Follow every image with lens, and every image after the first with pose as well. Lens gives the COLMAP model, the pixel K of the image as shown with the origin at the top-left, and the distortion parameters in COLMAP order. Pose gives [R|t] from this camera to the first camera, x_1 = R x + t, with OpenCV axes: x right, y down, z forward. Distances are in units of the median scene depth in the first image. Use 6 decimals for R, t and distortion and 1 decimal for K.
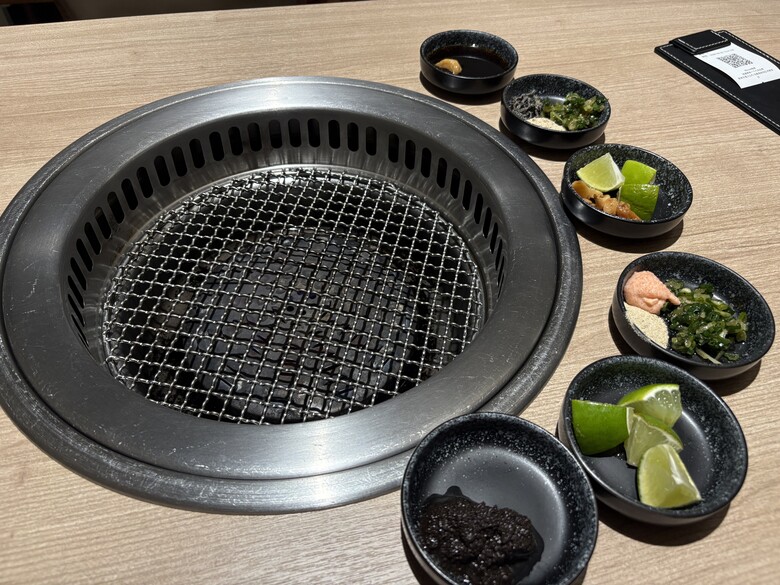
lens RADIAL K [[588.9, 0, 390.4], [0, 588.9, 309.3], [0, 0, 1]] dist [-0.015603, -0.001315]
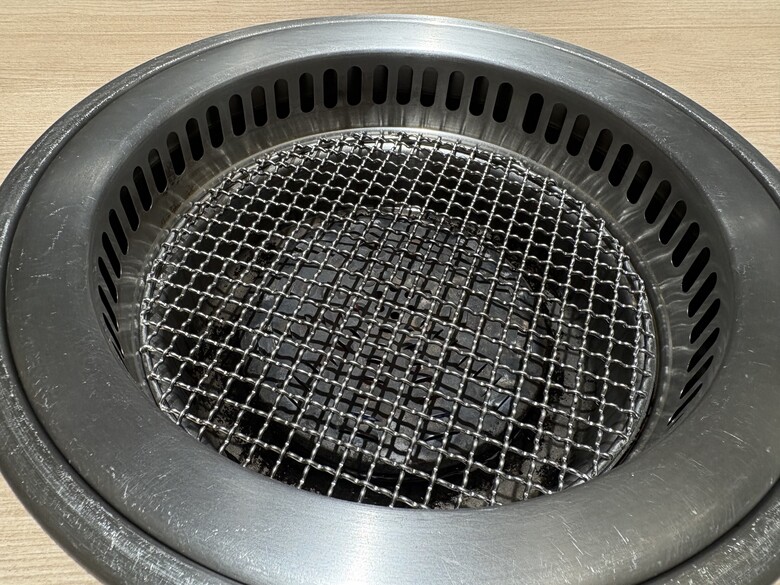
lens RADIAL K [[564.2, 0, 353.1], [0, 564.2, 305.5], [0, 0, 1]] dist [0.005307, -0.026031]
pose [[0.985227, 0.120142, -0.122038, -0.112584], [-0.119451, 0.992755, 0.012990, -0.010144], [0.122715, 0.001780, 0.992440, 0.265439]]
